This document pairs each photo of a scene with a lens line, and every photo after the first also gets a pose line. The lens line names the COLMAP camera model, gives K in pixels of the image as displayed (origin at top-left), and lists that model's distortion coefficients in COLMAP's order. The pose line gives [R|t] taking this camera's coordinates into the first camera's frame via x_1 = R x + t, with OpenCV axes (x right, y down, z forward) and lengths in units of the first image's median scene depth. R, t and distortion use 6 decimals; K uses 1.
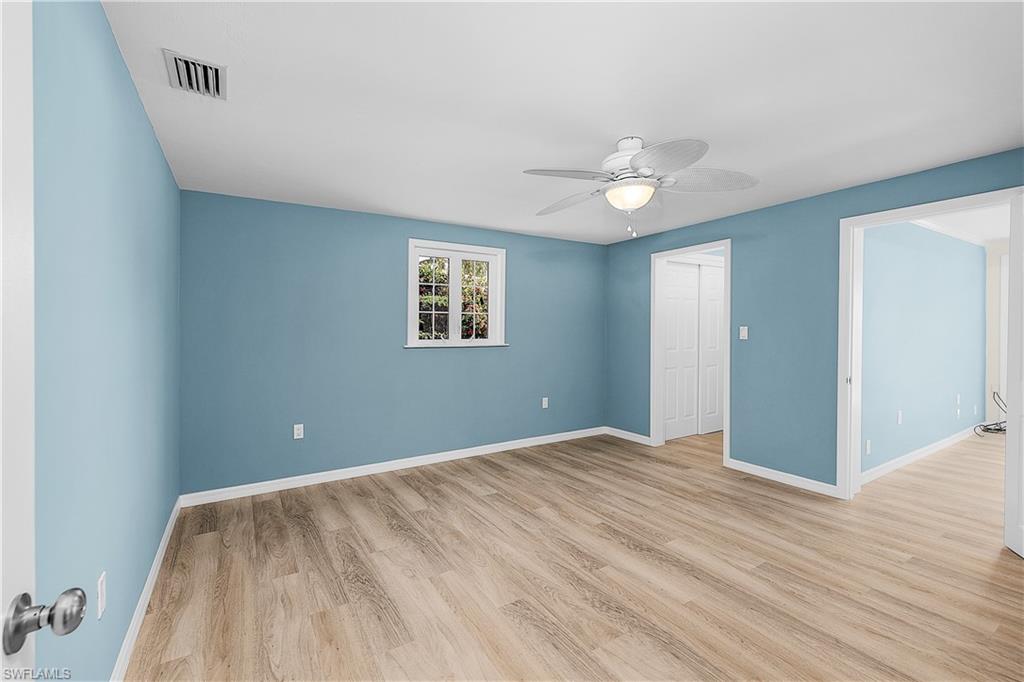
lens RADIAL K [[440.2, 0, 509.8], [0, 440.2, 338.0], [0, 0, 1]] dist [0.001764, 0.000441]
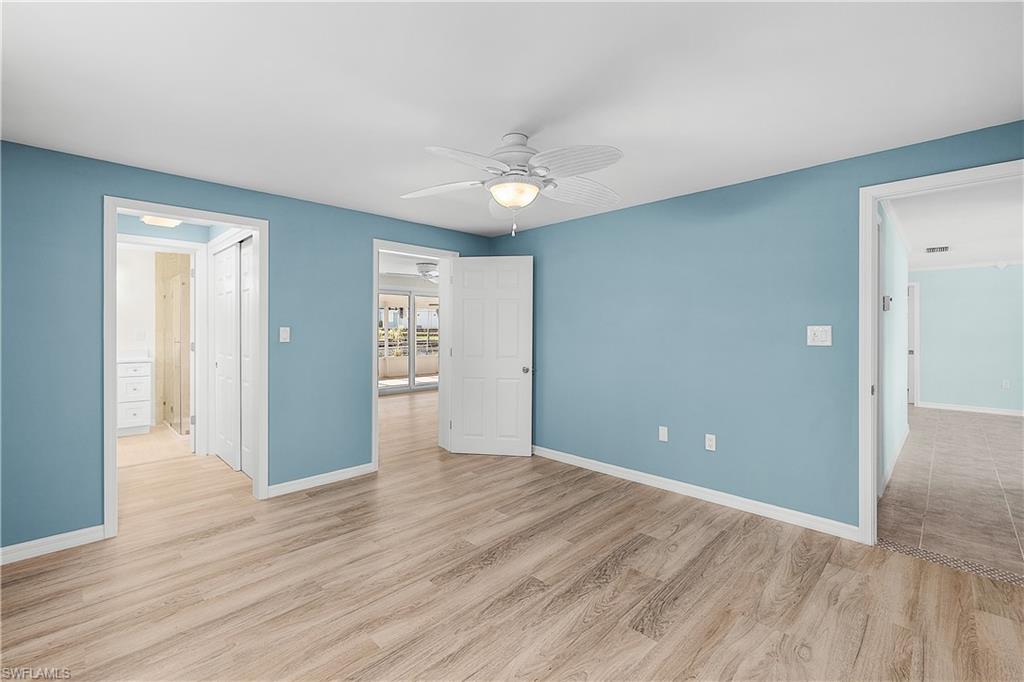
lens RADIAL K [[440.2, 0, 513.1], [0, 440.2, 333.4], [0, 0, 1]] dist [0.001764, 0.000441]
pose [[-0.236067, -0.004043, 0.971728, -0.583653], [0.020389, 0.999751, 0.009113, -0.017421], [-0.971523, 0.021964, -0.235926, 1.051756]]
